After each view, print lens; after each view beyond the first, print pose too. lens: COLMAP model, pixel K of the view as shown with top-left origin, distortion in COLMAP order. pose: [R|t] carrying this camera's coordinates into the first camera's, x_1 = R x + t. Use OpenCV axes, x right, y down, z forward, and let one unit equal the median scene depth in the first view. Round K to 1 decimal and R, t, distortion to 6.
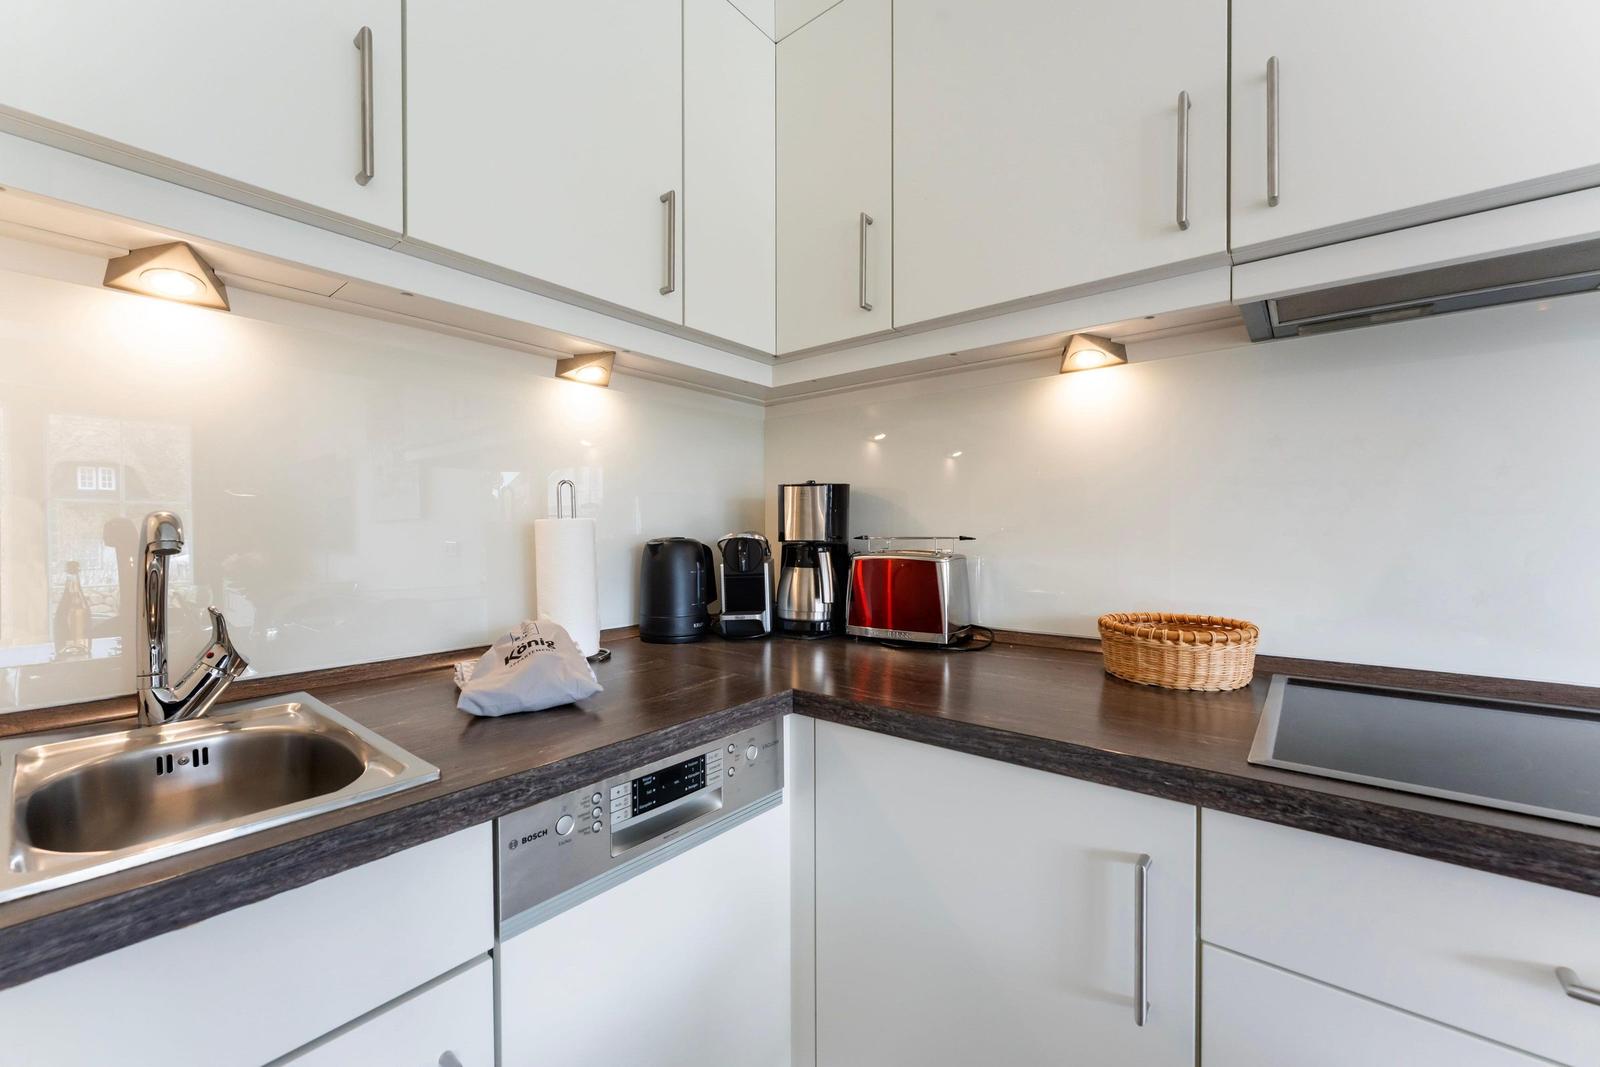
lens RADIAL K [[640.9, 0, 800.7], [0, 640.9, 531.7], [0, 0, 1]] dist [0.000566, -0.000602]
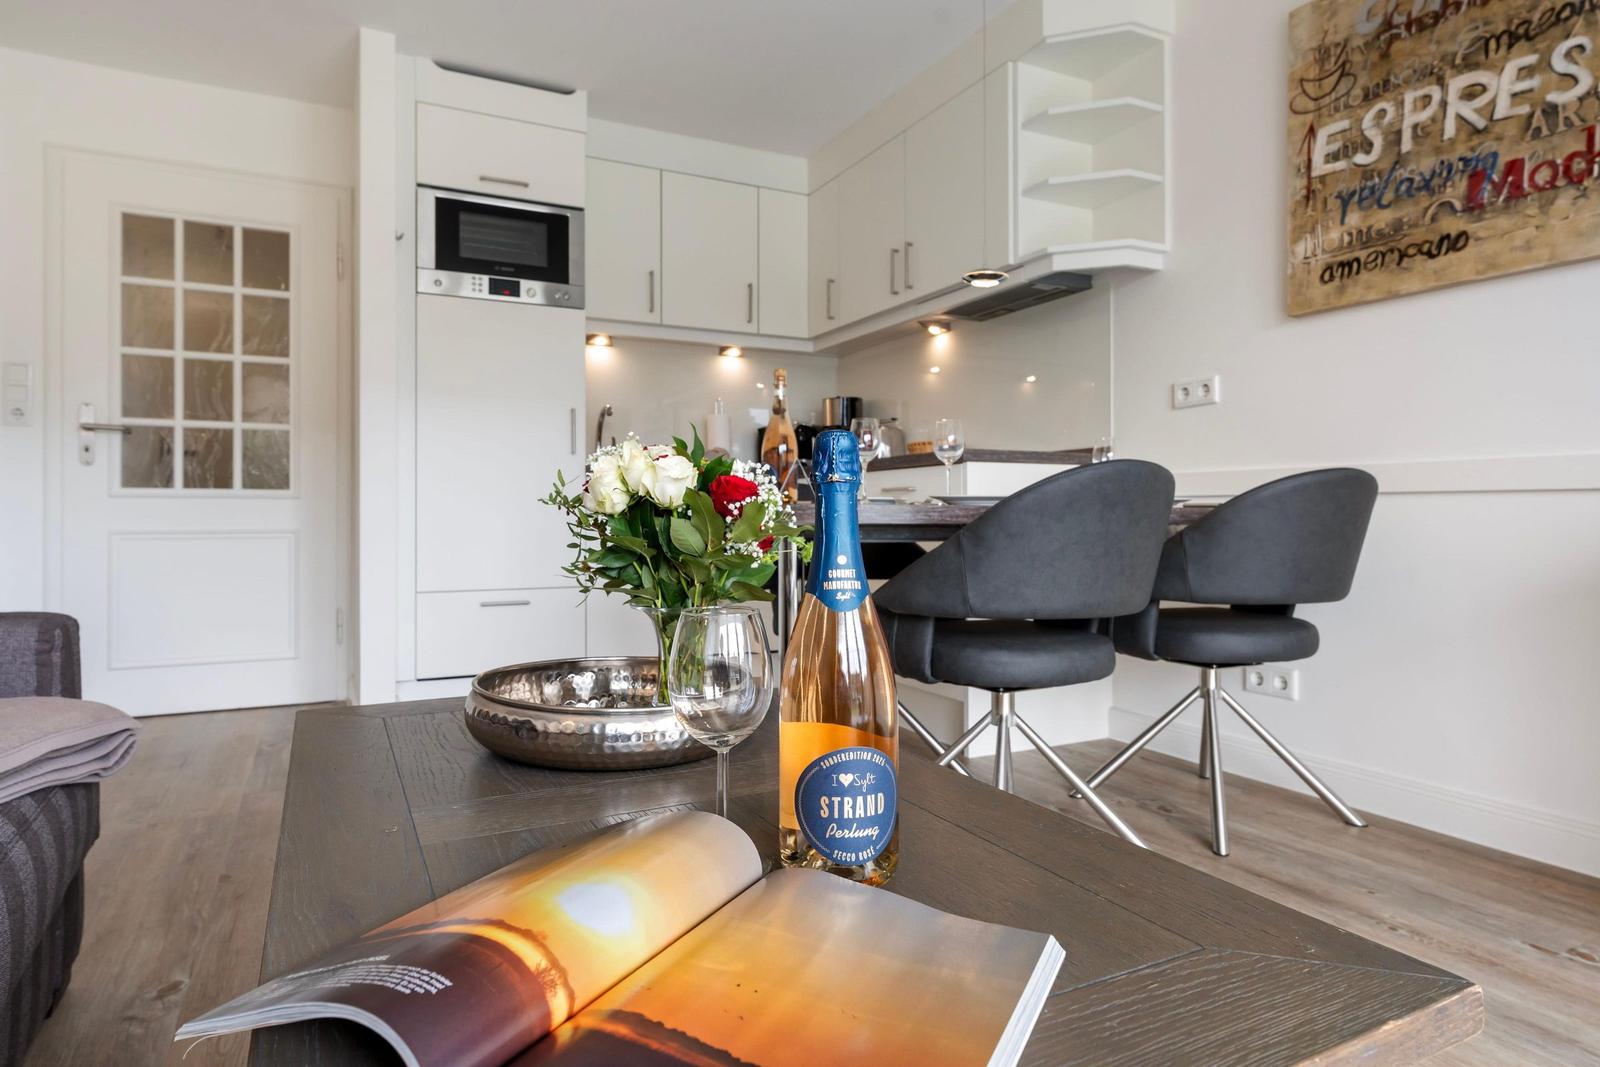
lens RADIAL K [[927.3, 0, 789.0], [0, 927.3, 505.3], [0, 0, 1]] dist [0.010817, 0.003706]
pose [[0.912499, -0.006464, -0.409028, 1.709173], [0.002526, 0.999945, -0.010169, 0.468383], [0.409071, 0.008246, 0.912465, -2.730110]]
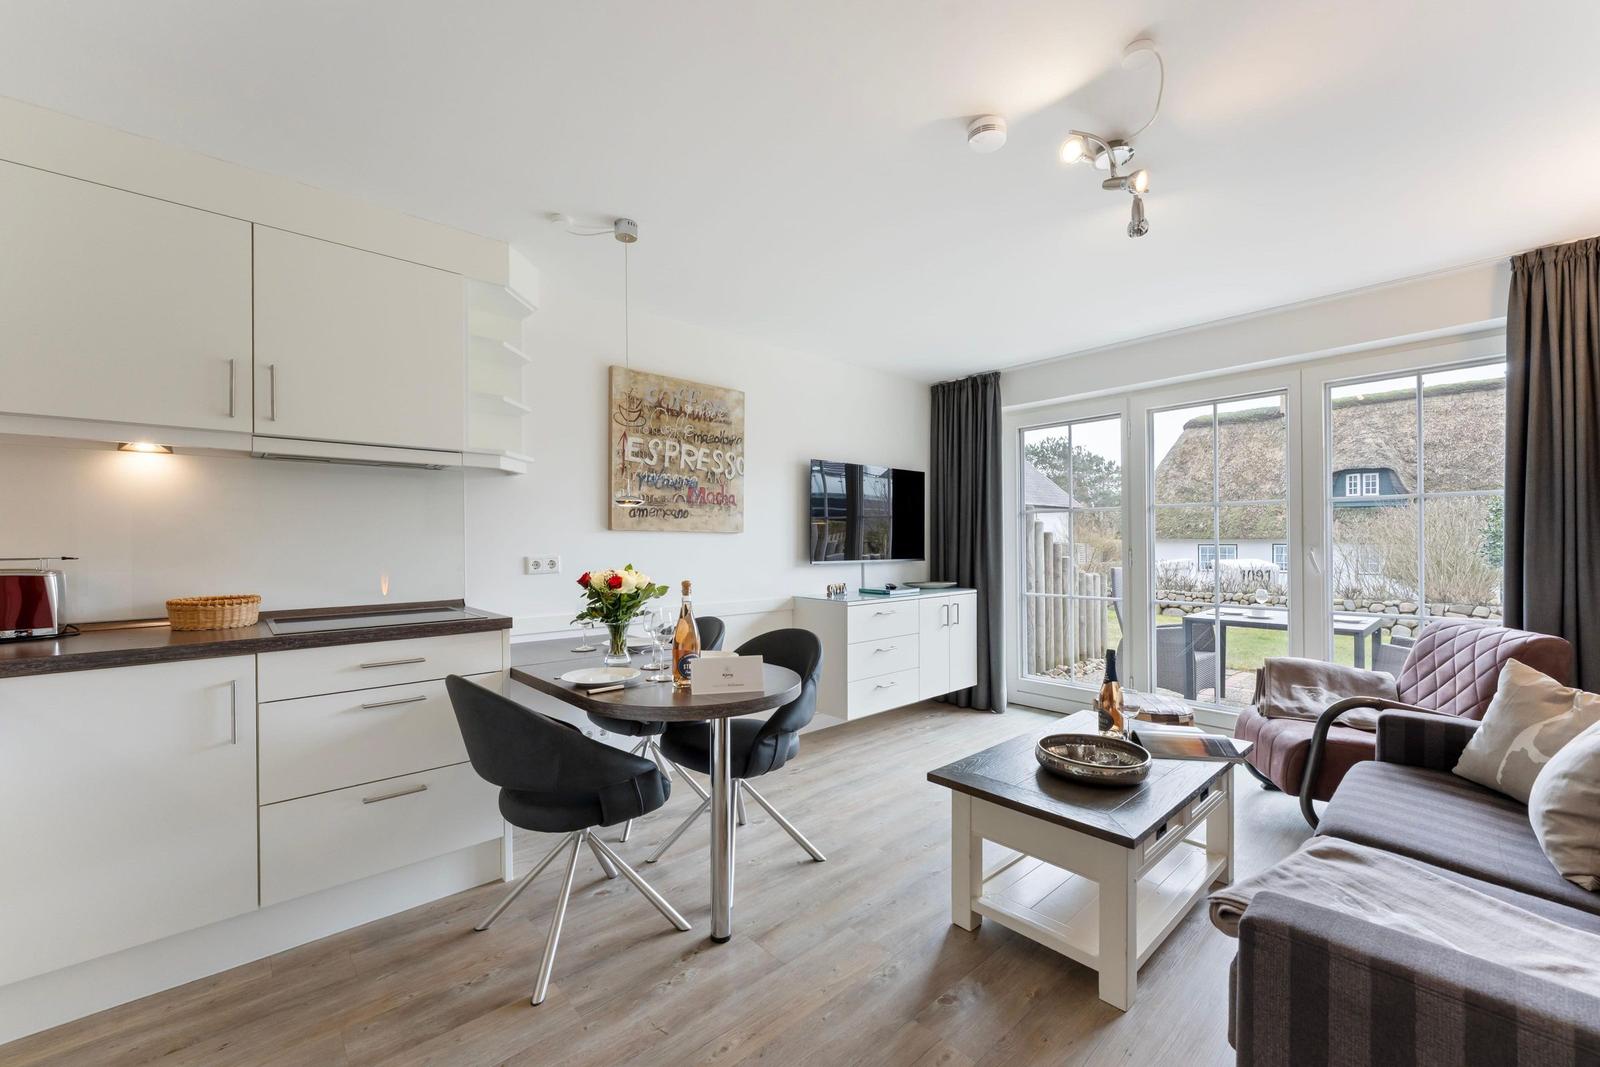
lens RADIAL K [[640.9, 0, 790.4], [0, 640.9, 544.5], [0, 0, 1]] dist [0.000566, -0.000602]
pose [[0.165418, -0.004500, 0.986213, -1.210162], [0.008316, 0.999960, 0.003168, -0.018045], [-0.986189, 0.007678, 0.165449, -1.212510]]
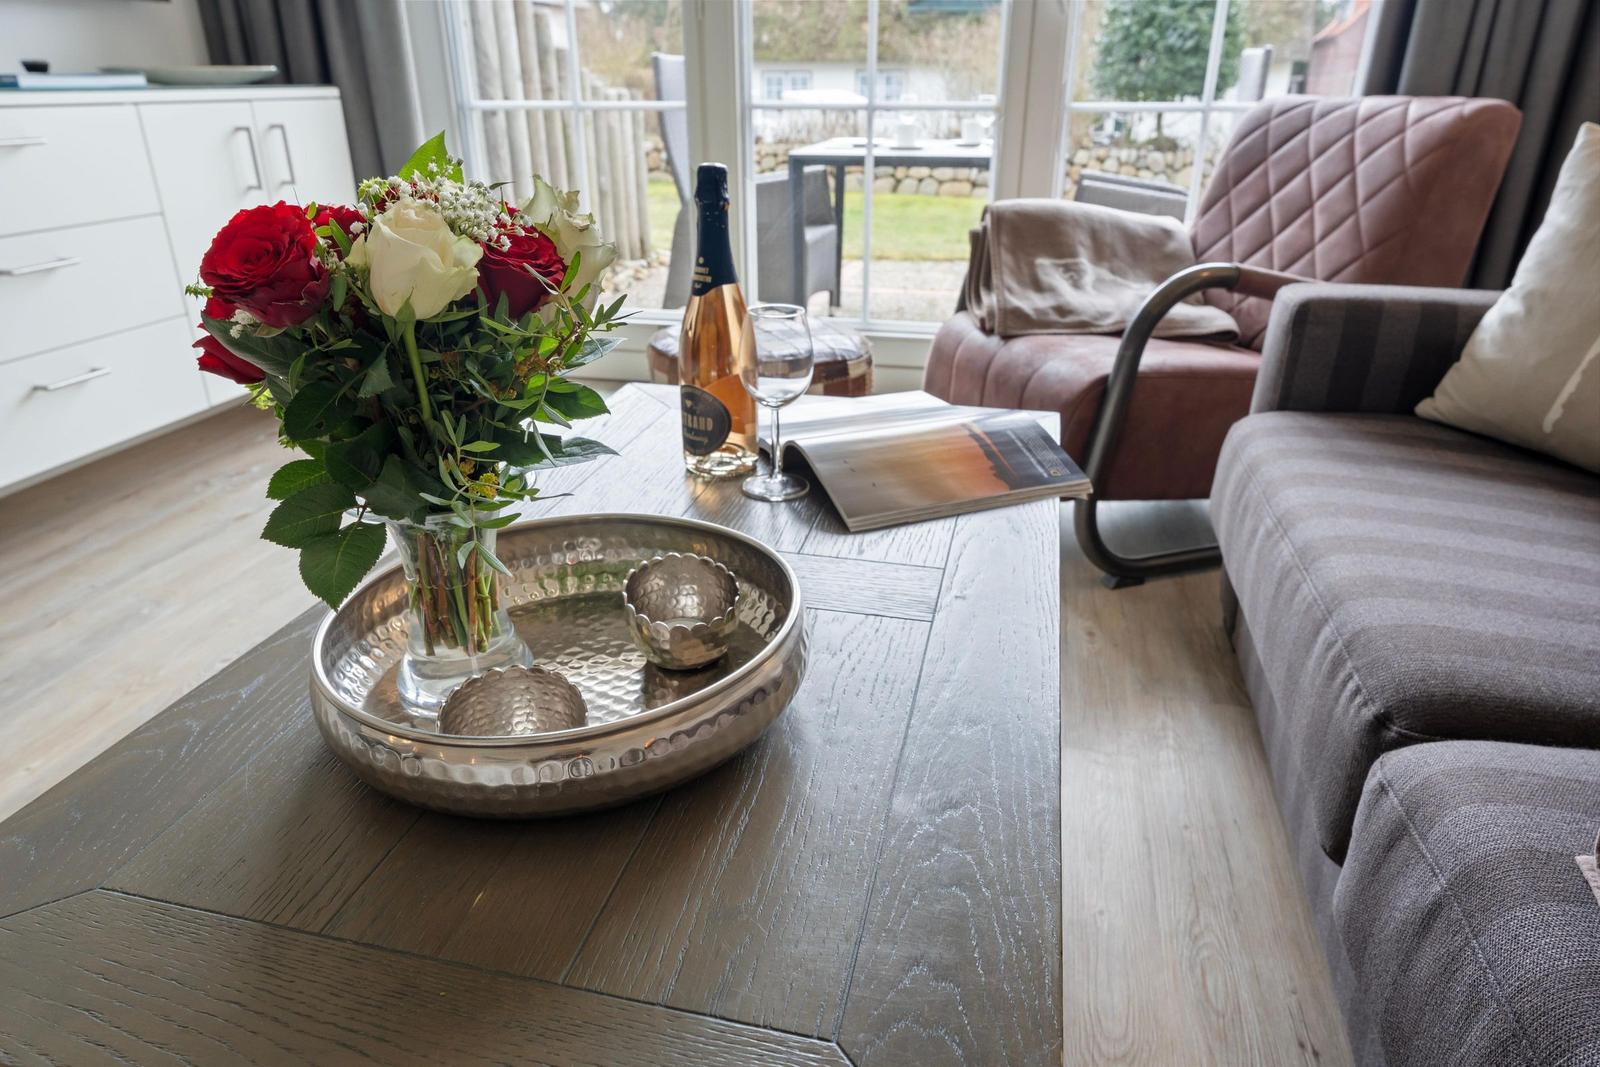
lens RADIAL K [[1015.4, 0, 794.2], [0, 1015.4, 532.3], [0, 0, 1]] dist [0.001297, 0.001076]
pose [[-0.426184, -0.366647, 0.827005, 0.384129], [0.002732, 0.913659, 0.406473, 0.326057], [-0.904632, 0.175491, -0.388385, -1.616654]]
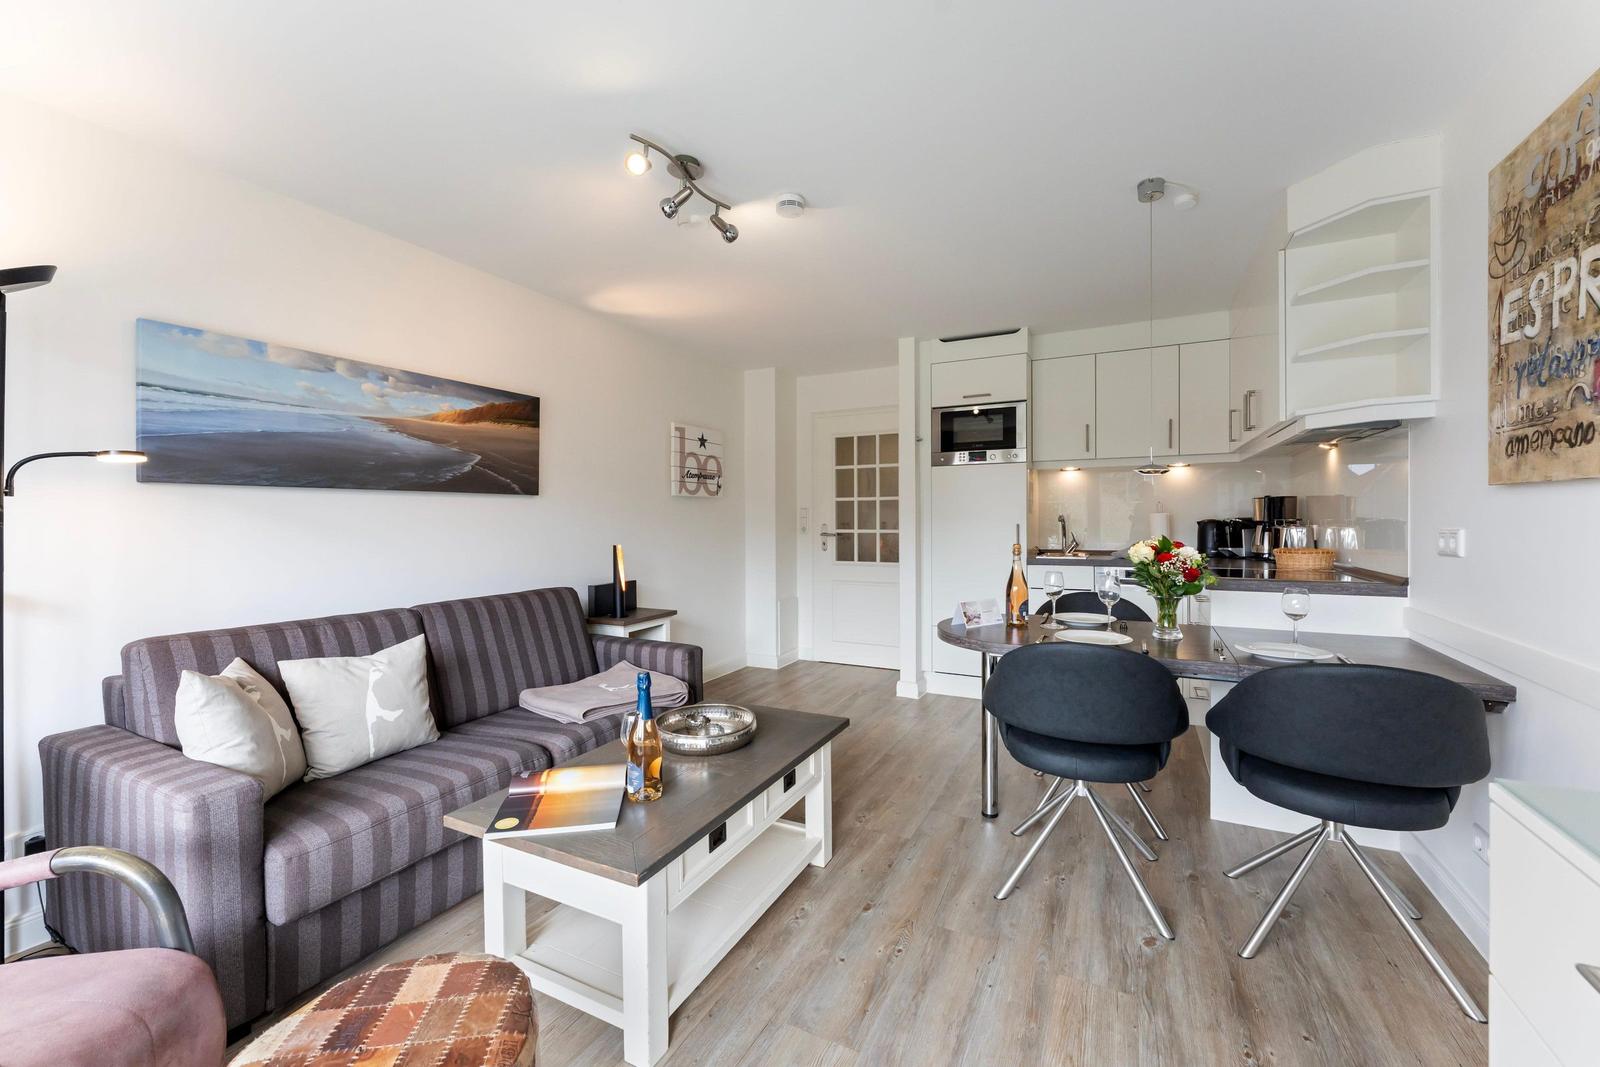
lens RADIAL K [[640.9, 0, 808.2], [0, 640.9, 525.4], [0, 0, 1]] dist [0.000566, -0.000602]
pose [[0.220882, 0.010452, -0.975245, 3.240415], [0.004760, 0.999919, 0.011794, -0.009217], [0.975289, -0.007247, 0.220814, -1.974870]]
